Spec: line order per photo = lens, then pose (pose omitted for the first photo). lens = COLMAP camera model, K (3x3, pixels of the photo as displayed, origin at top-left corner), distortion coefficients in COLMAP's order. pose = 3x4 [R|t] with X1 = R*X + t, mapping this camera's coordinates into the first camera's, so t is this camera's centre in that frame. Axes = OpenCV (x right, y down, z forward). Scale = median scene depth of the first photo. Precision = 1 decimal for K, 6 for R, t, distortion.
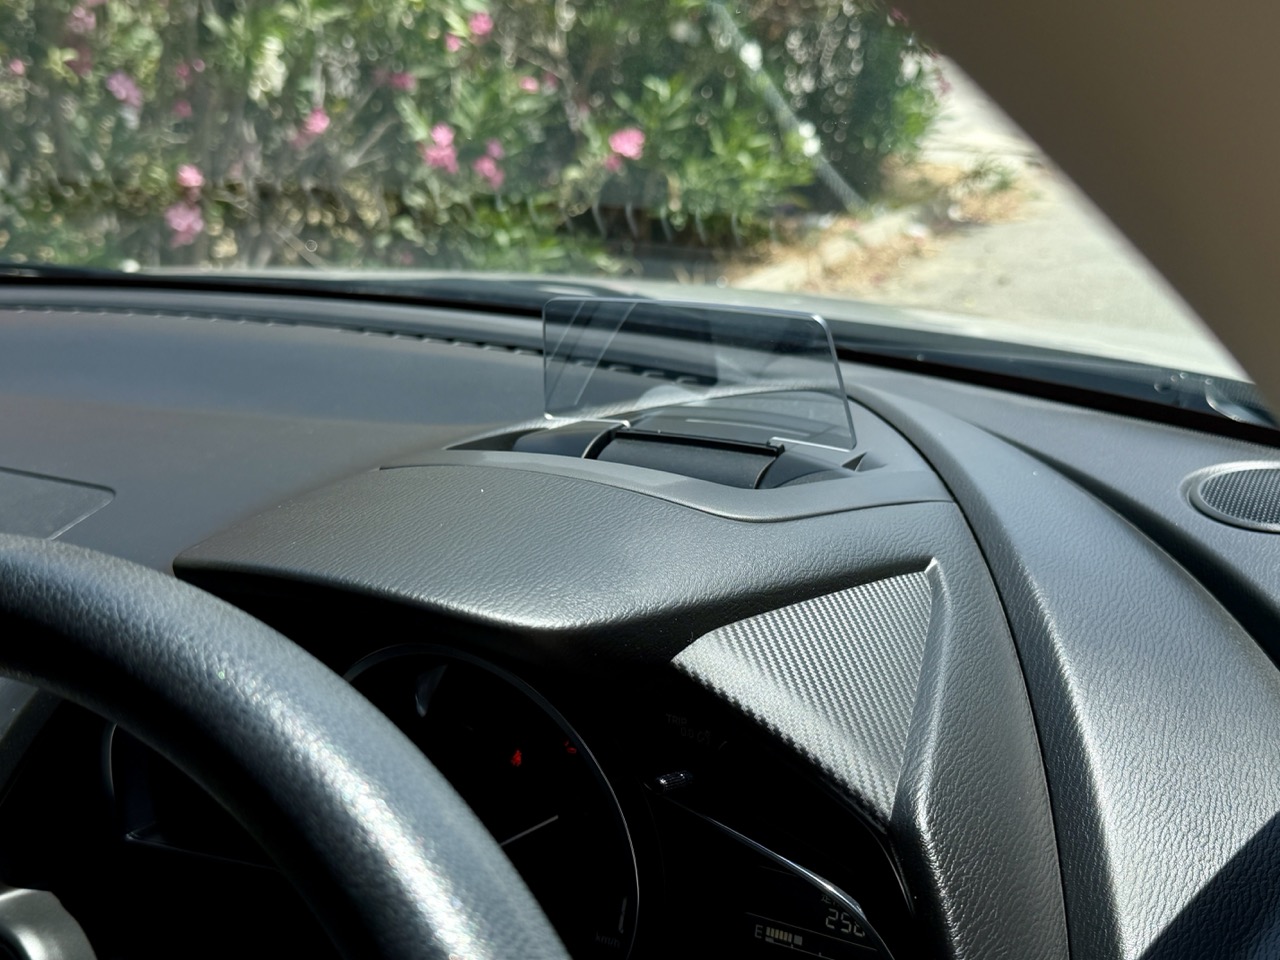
lens RADIAL K [[1451.8, 0, 640.0], [0, 1451.8, 480.0], [0, 0, 1]] dist [0.372449, -1.227003]
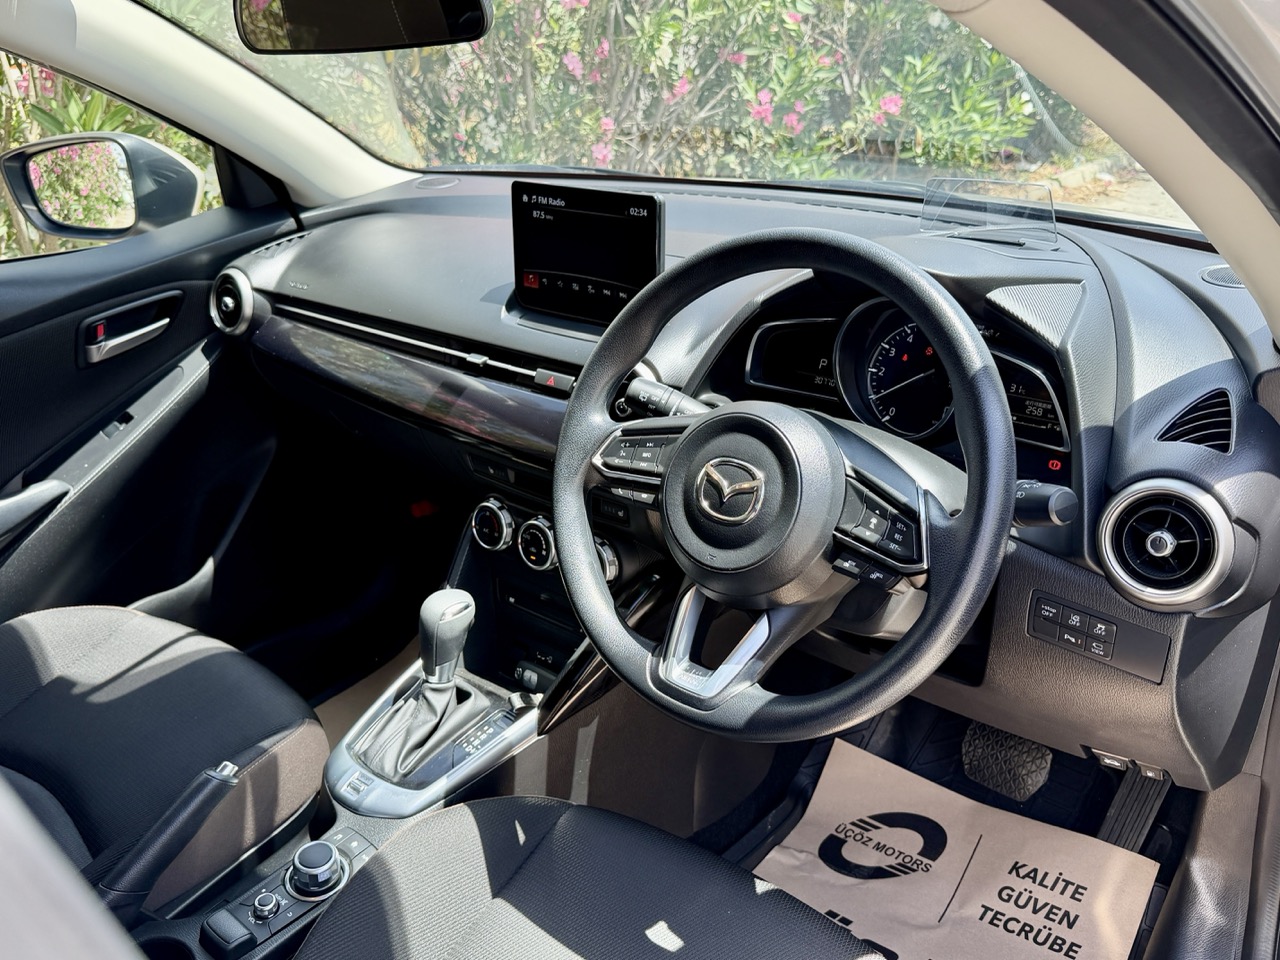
lens RADIAL K [[1109.7, 0, 640.0], [0, 1109.7, 480.0], [0, 0, 1]] dist [0.006139, 0.004529]
pose [[0.978958, 0.083965, -0.185988, -0.016241], [-0.063813, 0.991678, 0.111817, 0.021515], [0.193829, -0.097595, 0.976169, -0.102968]]
